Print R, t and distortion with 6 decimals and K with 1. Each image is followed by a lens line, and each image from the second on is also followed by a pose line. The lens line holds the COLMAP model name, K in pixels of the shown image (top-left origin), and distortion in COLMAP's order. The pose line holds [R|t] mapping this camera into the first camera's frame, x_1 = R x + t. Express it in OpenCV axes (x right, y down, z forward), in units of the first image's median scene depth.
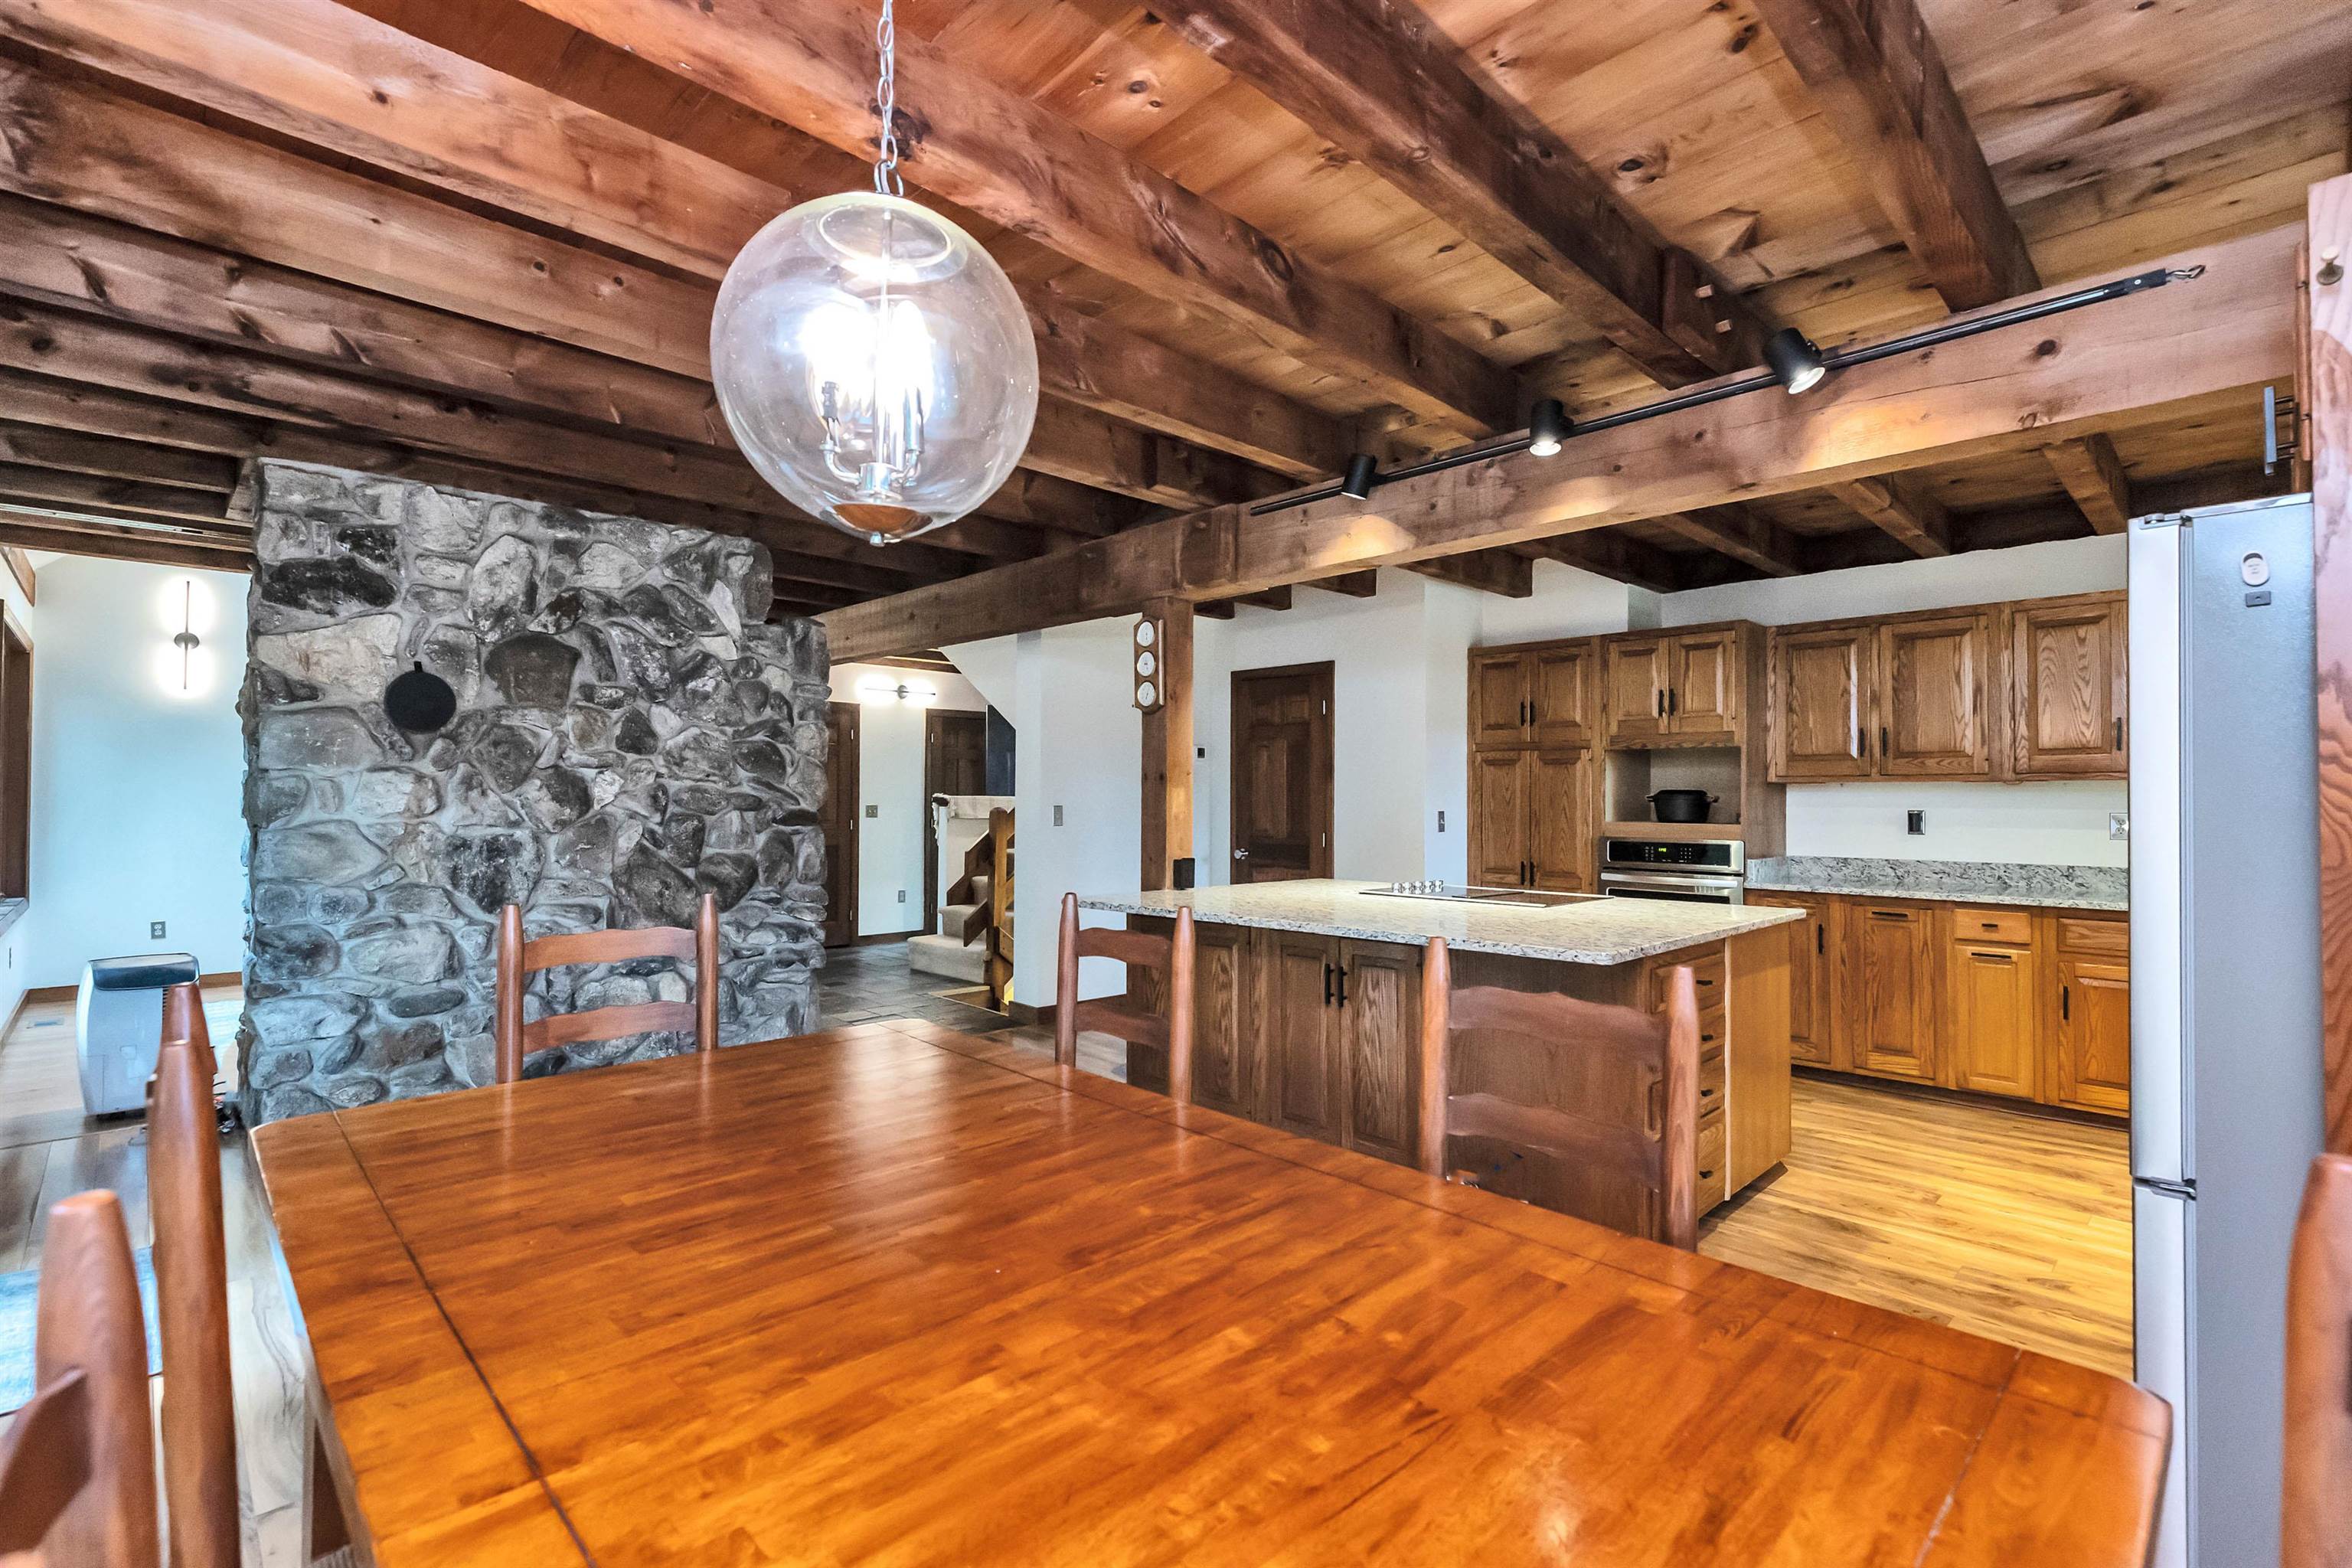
lens RADIAL K [[1067.2, 0, 1157.6], [0, 1067.2, 779.9], [0, 0, 1]] dist [-0.000767, -0.000065]
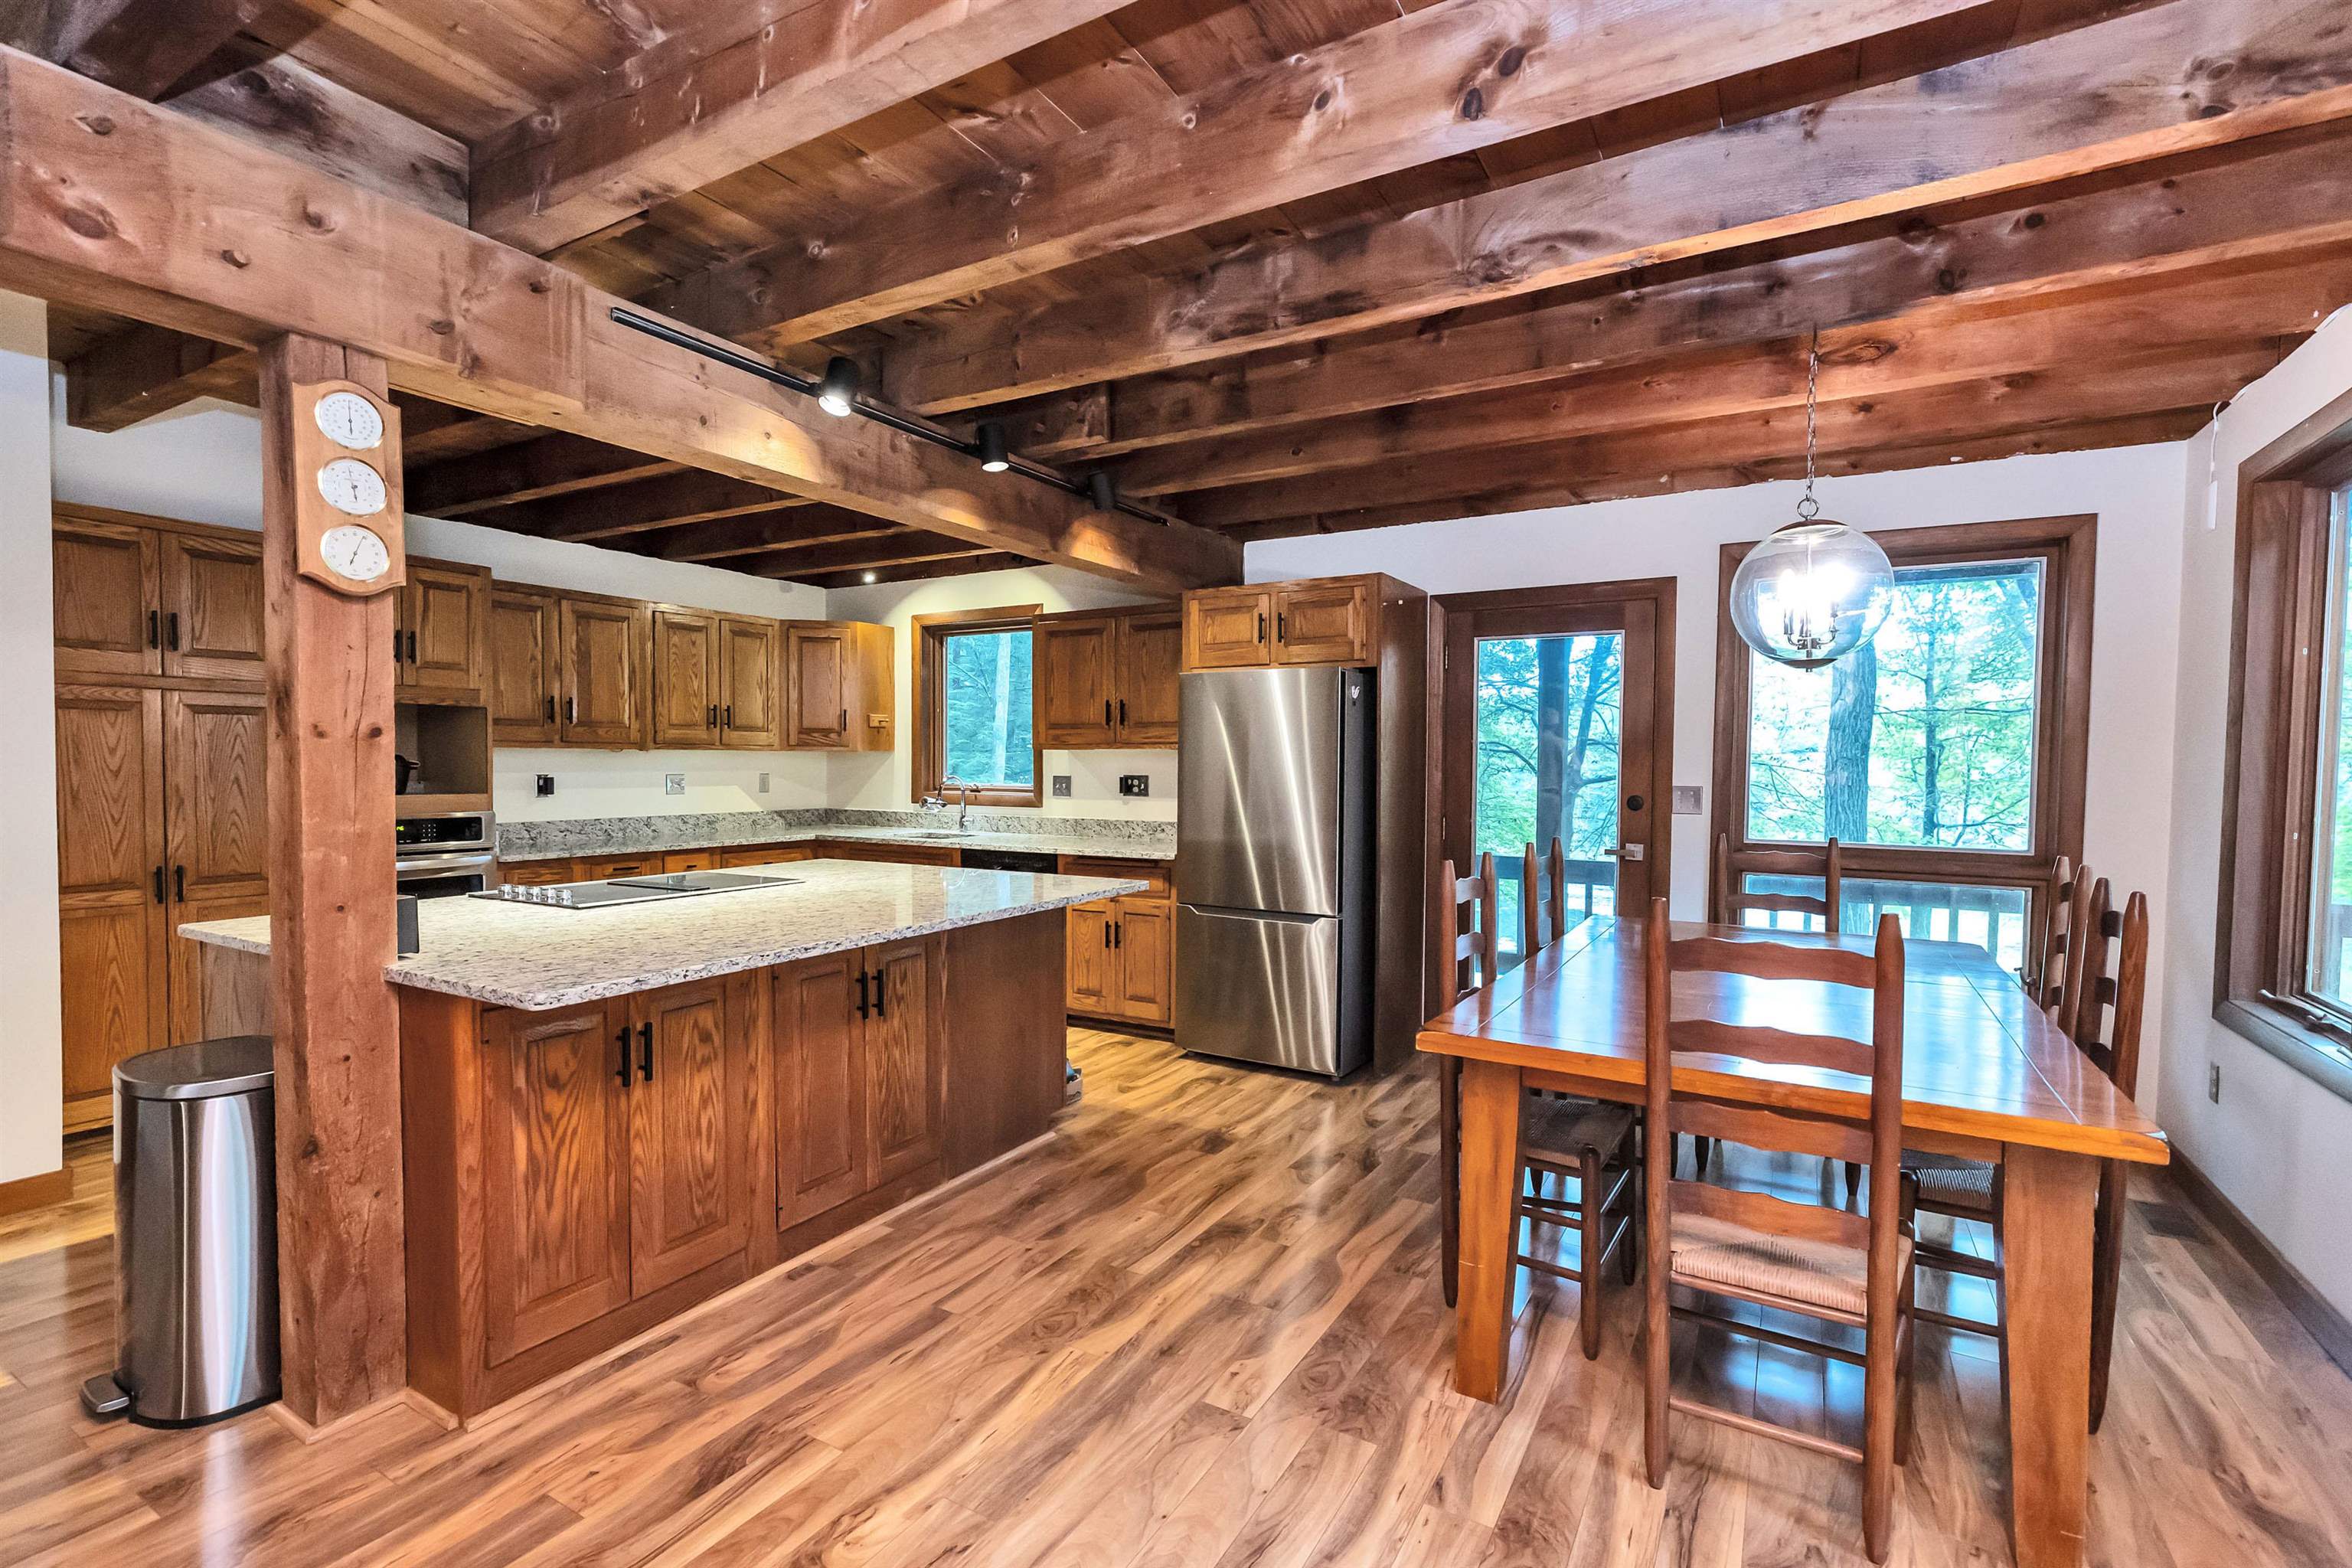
lens RADIAL K [[1067.2, 0, 1156.5], [0, 1067.2, 794.3], [0, 0, 1]] dist [-0.000767, -0.000065]
pose [[-0.258777, -0.032663, 0.965385, -0.480329], [-0.017770, 0.999420, 0.029051, 0.006228], [-0.965774, -0.009637, -0.259207, 0.698445]]
